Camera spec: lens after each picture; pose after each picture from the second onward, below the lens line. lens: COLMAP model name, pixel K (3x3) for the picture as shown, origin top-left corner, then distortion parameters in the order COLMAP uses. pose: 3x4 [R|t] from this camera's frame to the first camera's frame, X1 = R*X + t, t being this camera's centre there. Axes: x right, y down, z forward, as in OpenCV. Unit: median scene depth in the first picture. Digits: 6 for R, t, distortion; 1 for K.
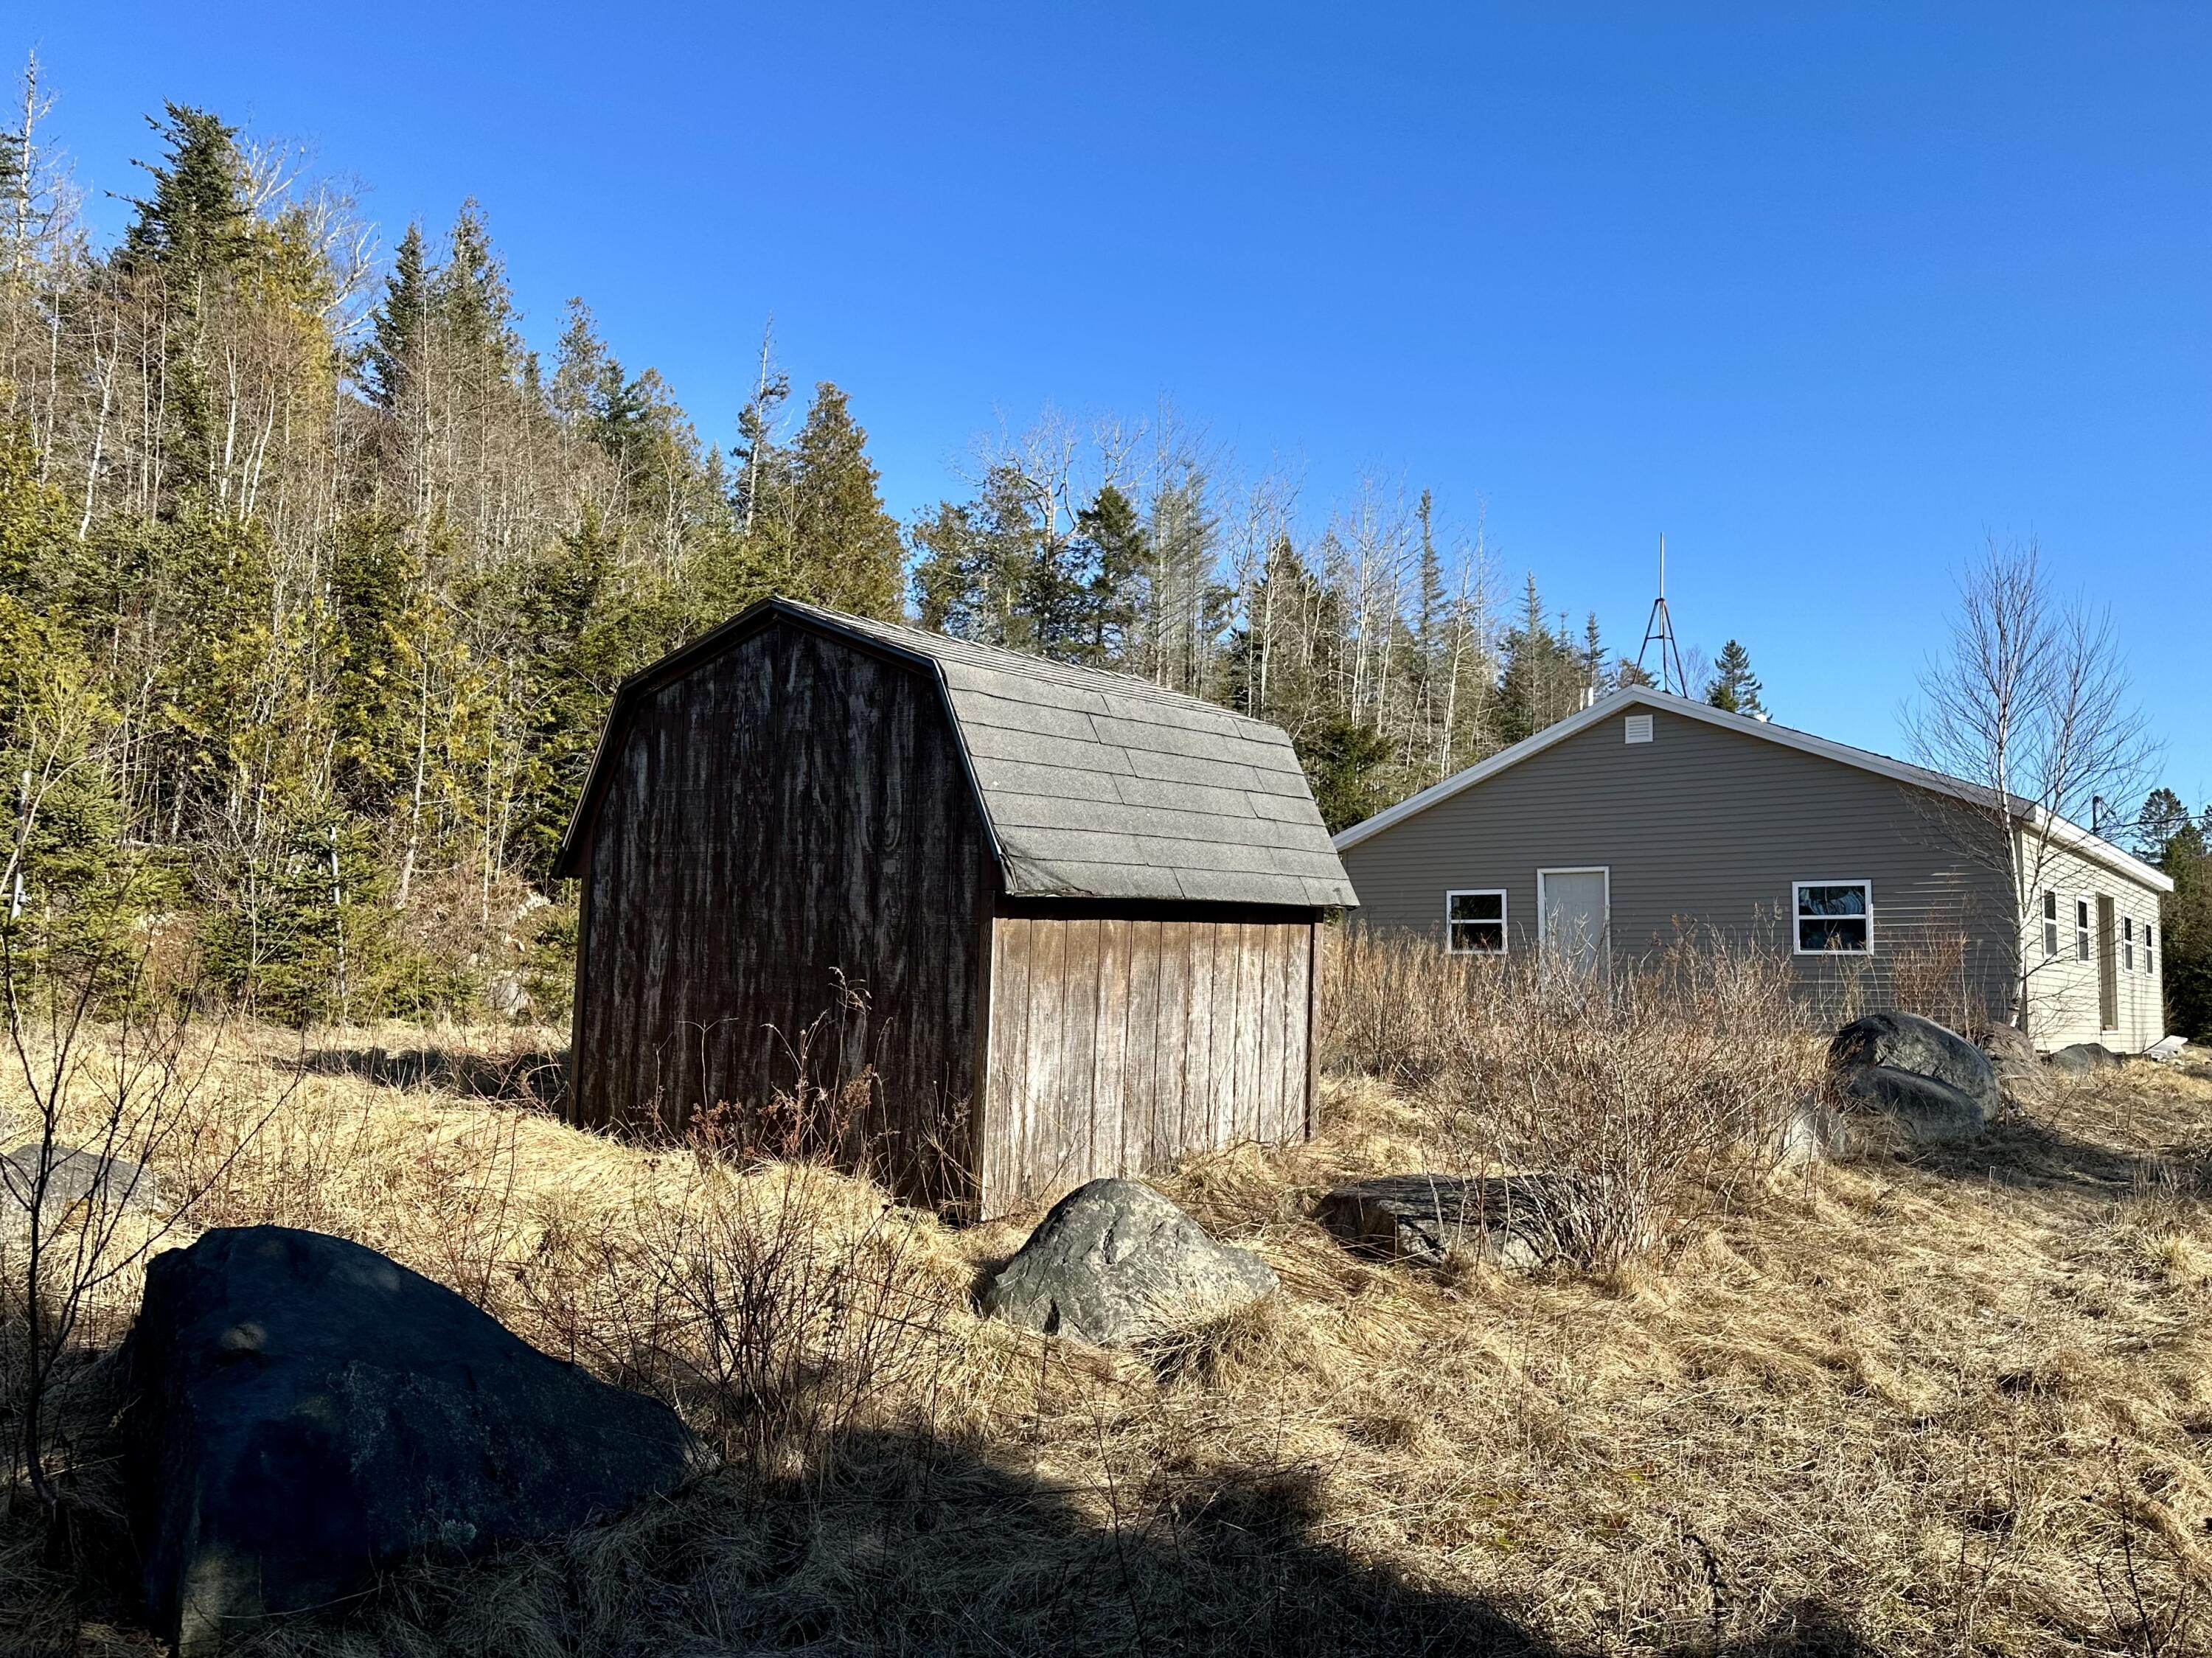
lens RADIAL K [[1518.5, 0, 1094.0], [0, 1518.5, 833.8], [0, 0, 1]] dist [0.145917, -0.231614]
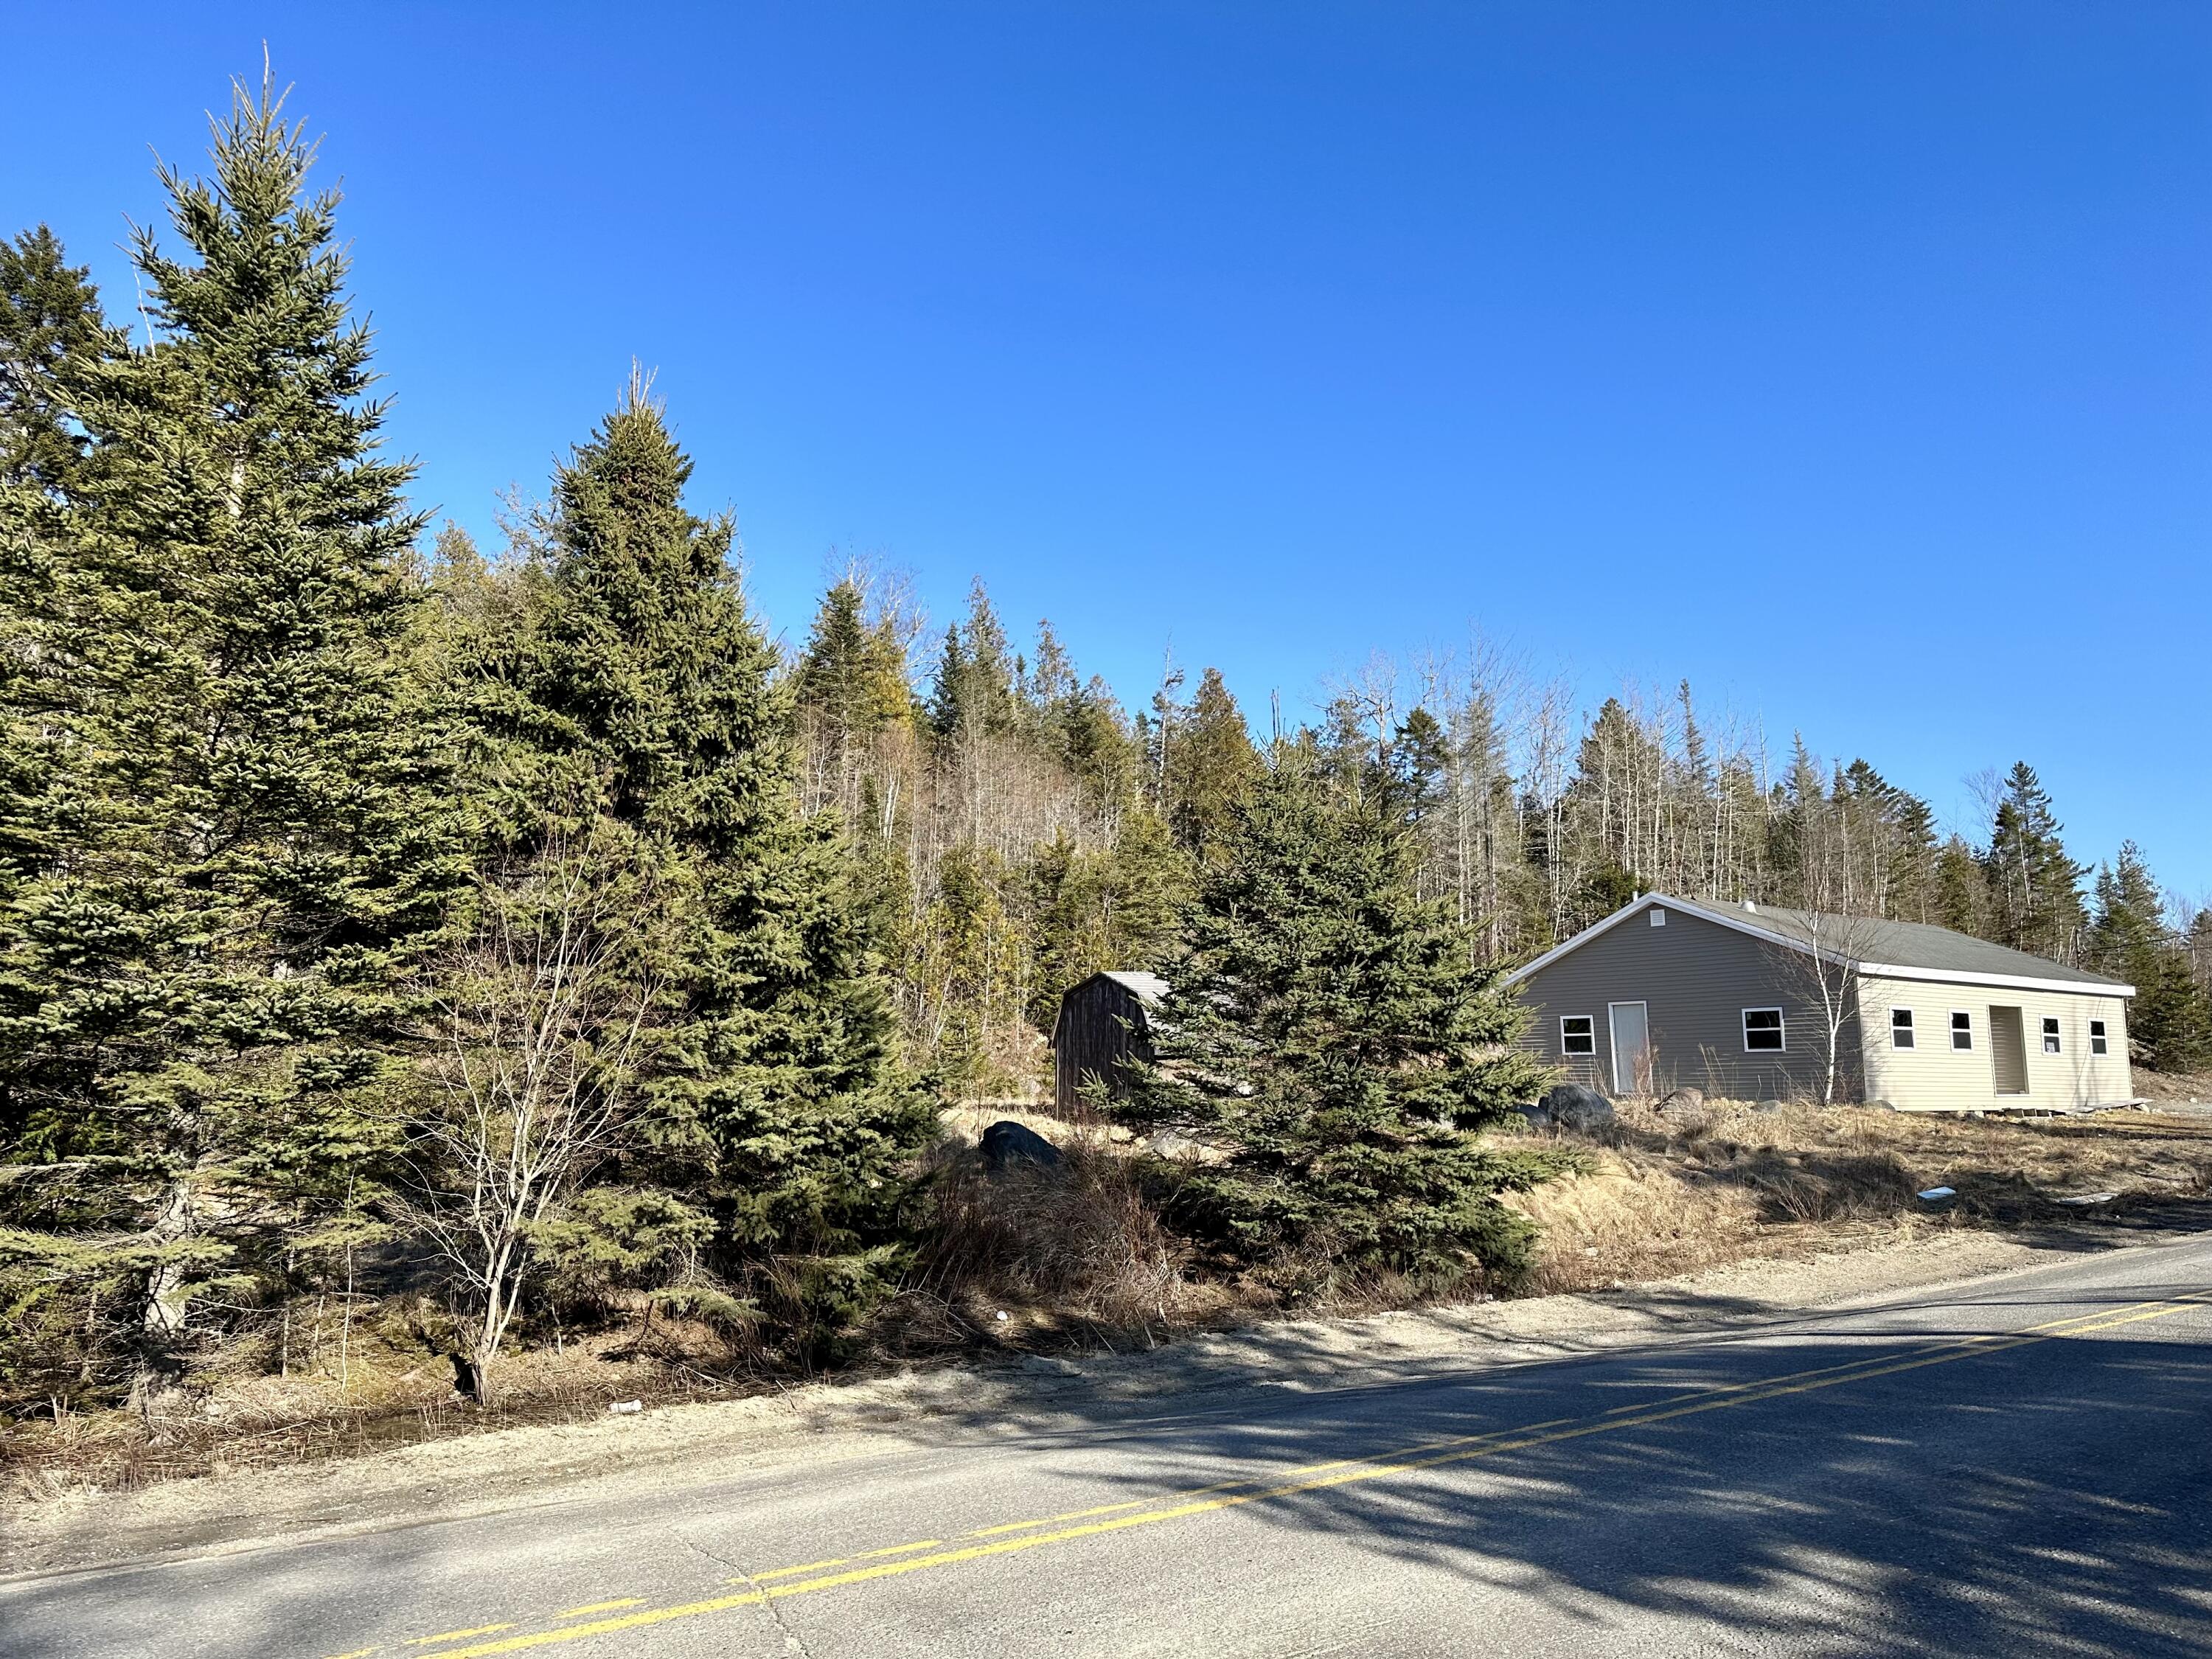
lens RADIAL K [[1518.6, 0, 1094.0], [0, 1518.6, 834.3], [0, 0, 1]] dist [0.145917, -0.231614]
pose [[0.951547, -0.064639, -0.300632, 0.154603], [0.046993, 0.996741, -0.065571, -0.042709], [0.303890, 0.048266, 0.951484, -0.430316]]
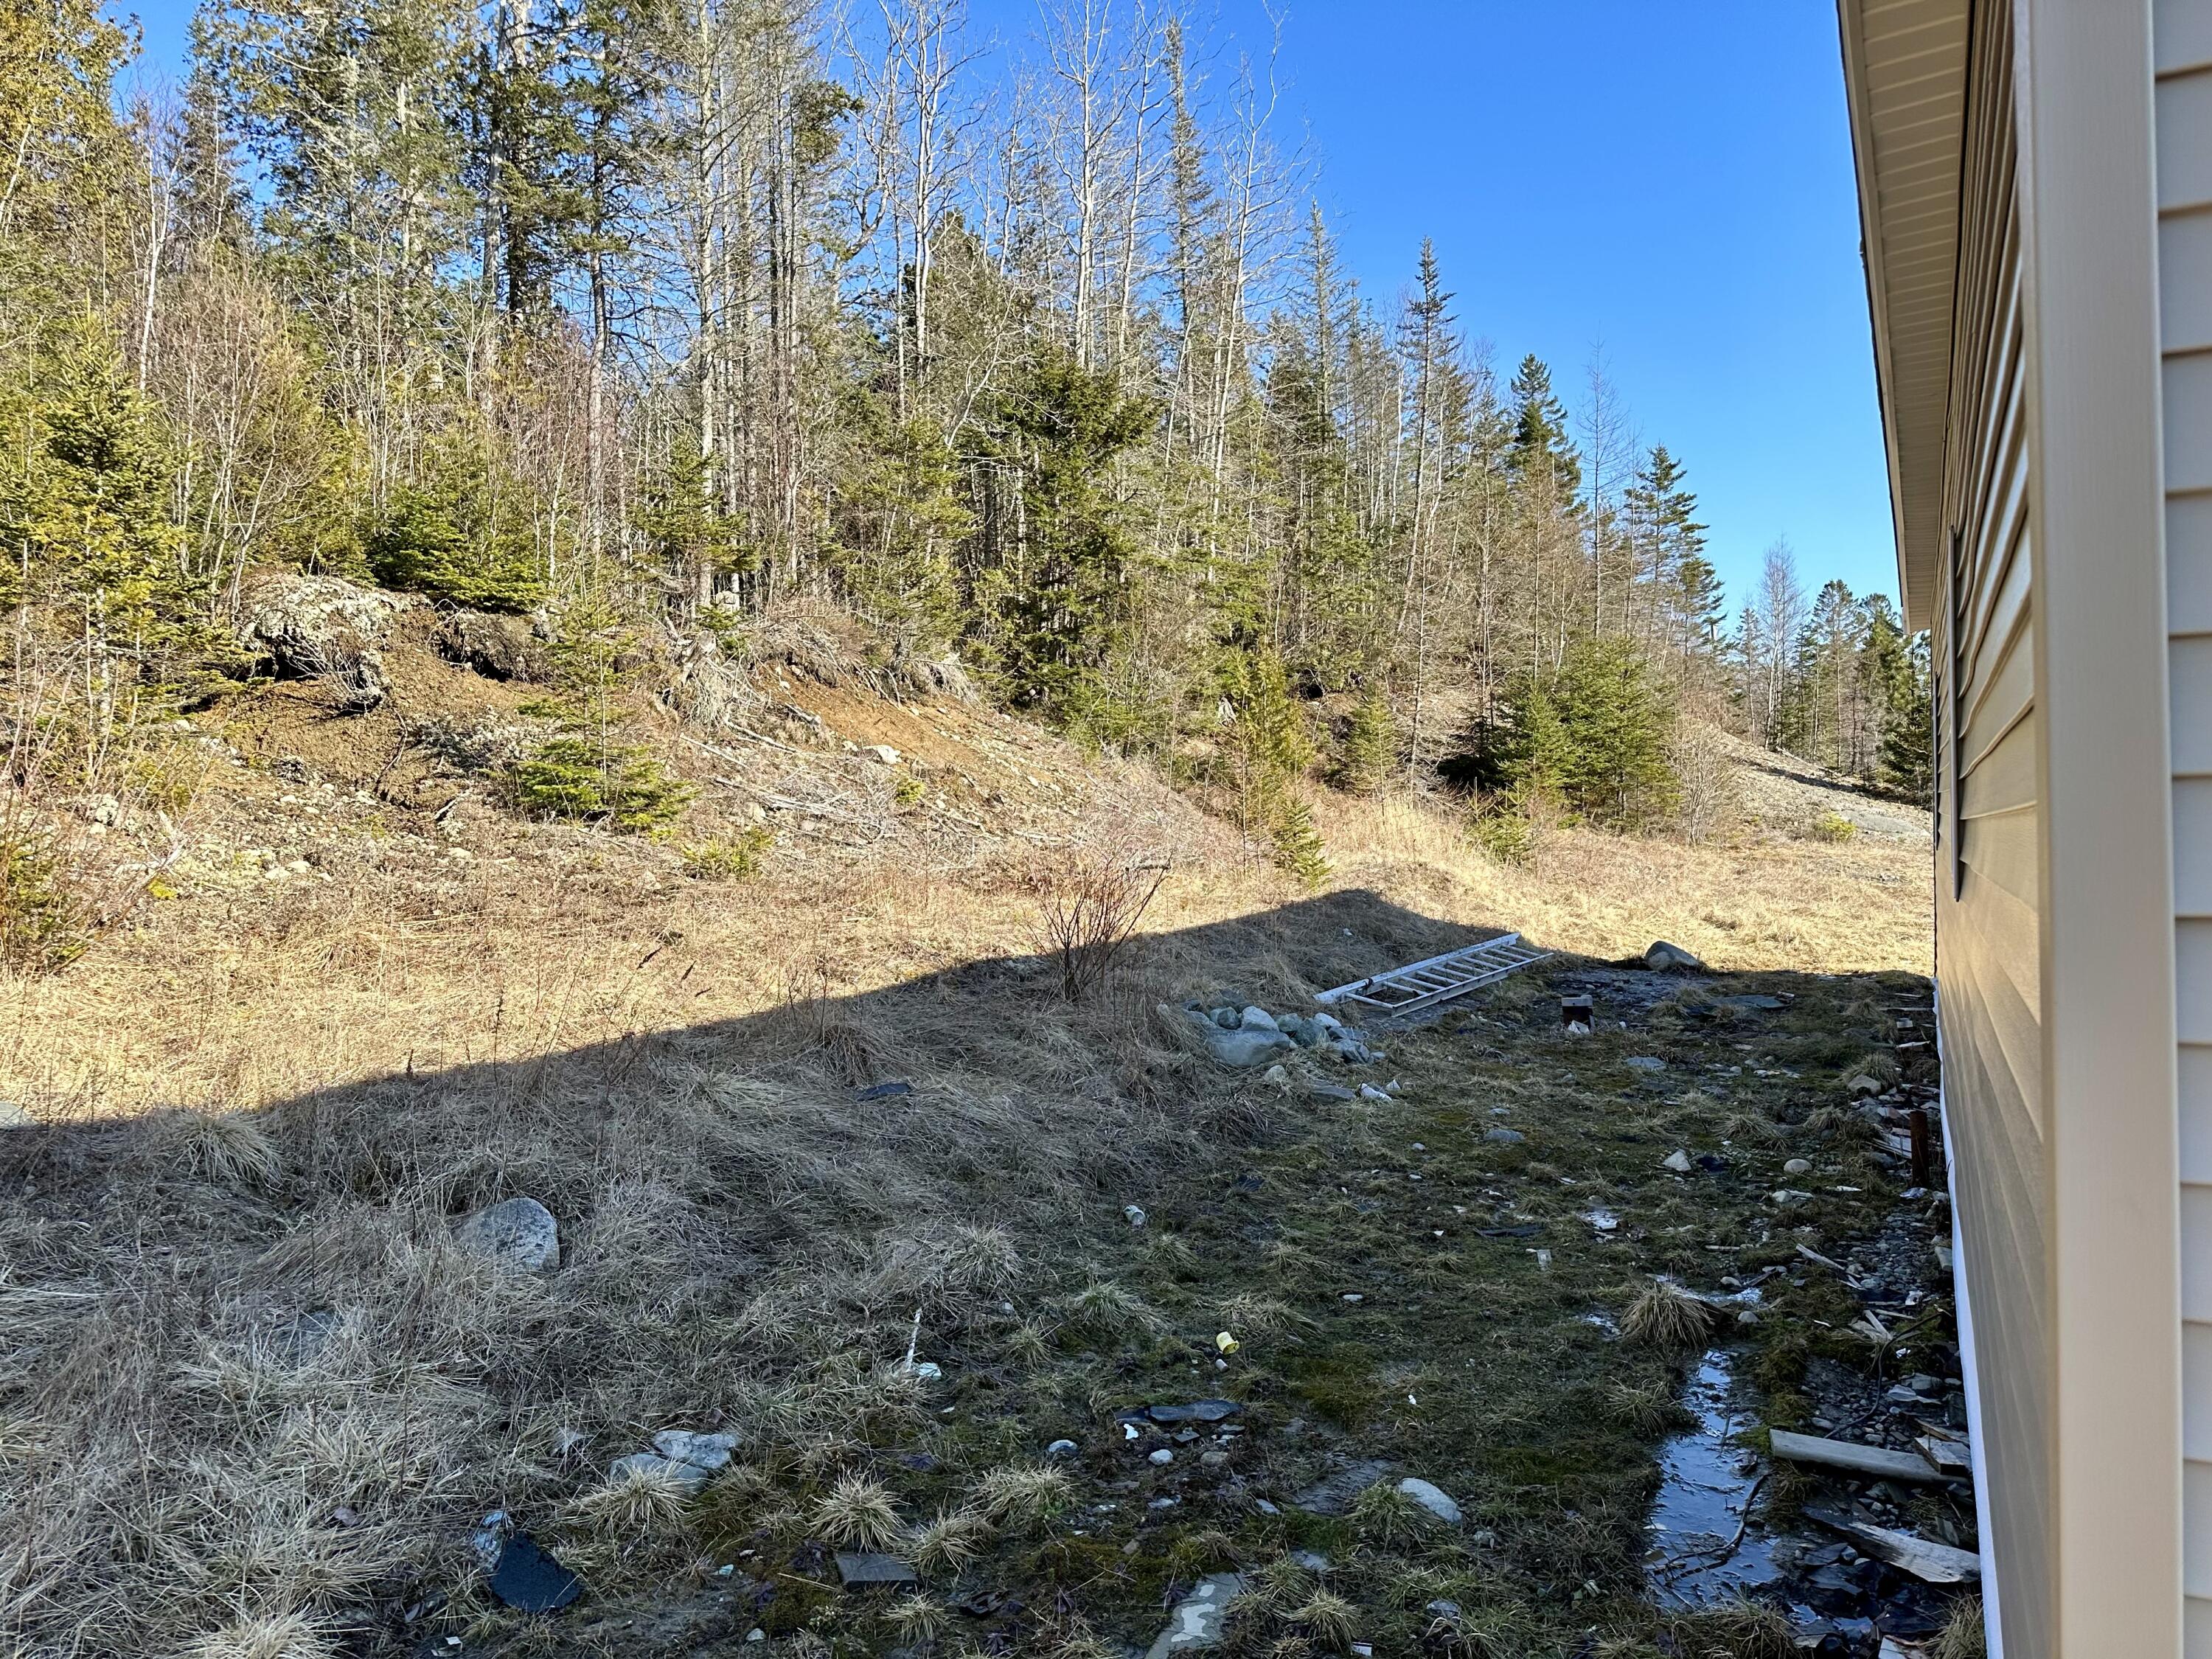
lens RADIAL K [[1518.6, 0, 1094.0], [0, 1518.6, 834.3], [0, 0, 1]] dist [0.145917, -0.231614]
pose [[0.978573, -0.048070, 0.200209, 0.049056], [0.025356, 0.993098, 0.114510, 0.027792], [-0.204332, -0.106980, 0.973038, 0.397707]]
